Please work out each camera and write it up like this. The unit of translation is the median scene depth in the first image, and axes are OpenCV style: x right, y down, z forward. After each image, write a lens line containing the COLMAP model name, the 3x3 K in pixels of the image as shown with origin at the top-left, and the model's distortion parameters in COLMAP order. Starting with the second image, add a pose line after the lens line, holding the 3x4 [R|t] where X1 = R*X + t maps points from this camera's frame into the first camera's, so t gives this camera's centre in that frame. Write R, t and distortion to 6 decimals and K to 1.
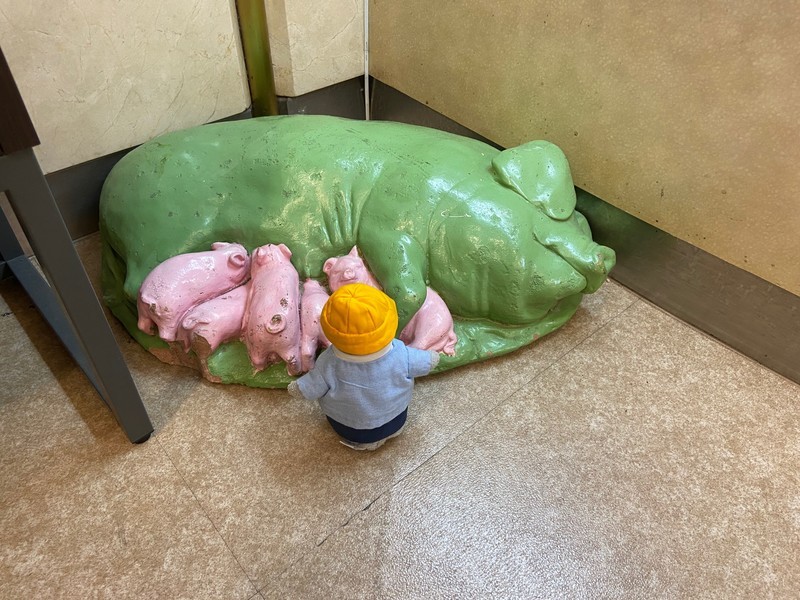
lens RADIAL K [[602.3, 0, 394.9], [0, 602.3, 299.4], [0, 0, 1]] dist [0.119106, -0.157333]
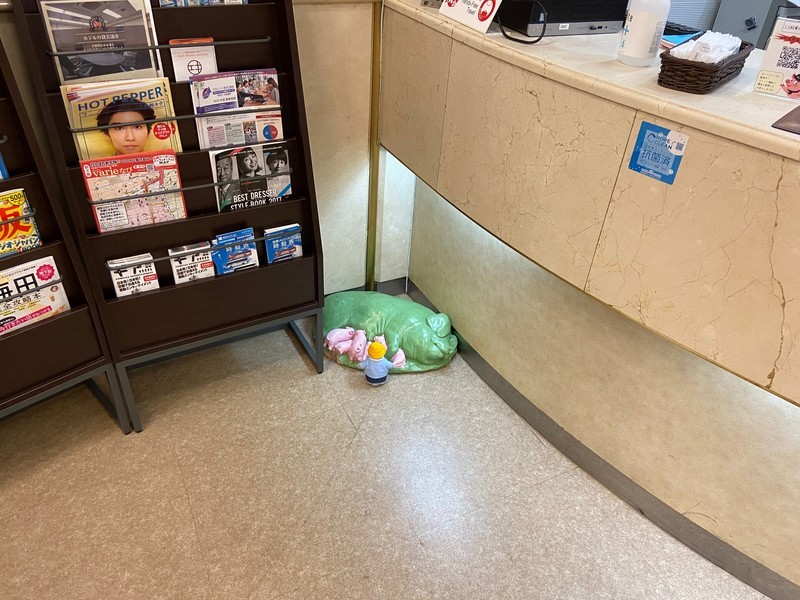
lens RADIAL K [[602.3, 0, 394.9], [0, 602.3, 299.4], [0, 0, 1]] dist [0.119106, -0.157333]
pose [[0.970639, 0.163371, -0.176548, 0.615940], [-0.188168, 0.972923, -0.134217, 0.183078], [0.149841, 0.163497, 0.975098, -2.587042]]
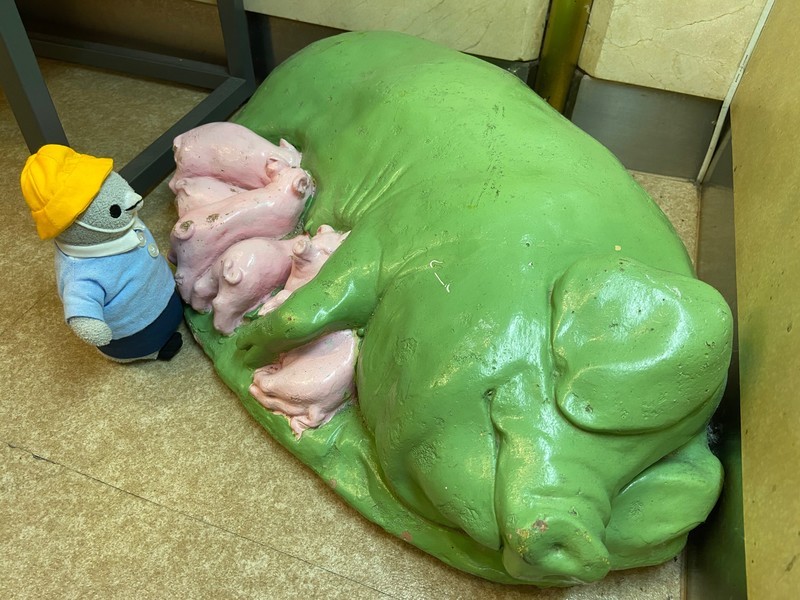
lens RADIAL K [[602.3, 0, 394.9], [0, 602.3, 299.4], [0, 0, 1]] dist [0.119106, -0.157333]
pose [[0.492618, 0.614300, -0.616412, 0.457680], [-0.618585, 0.745392, 0.248483, -0.242890], [0.612112, 0.258896, 0.747190, 0.543148]]
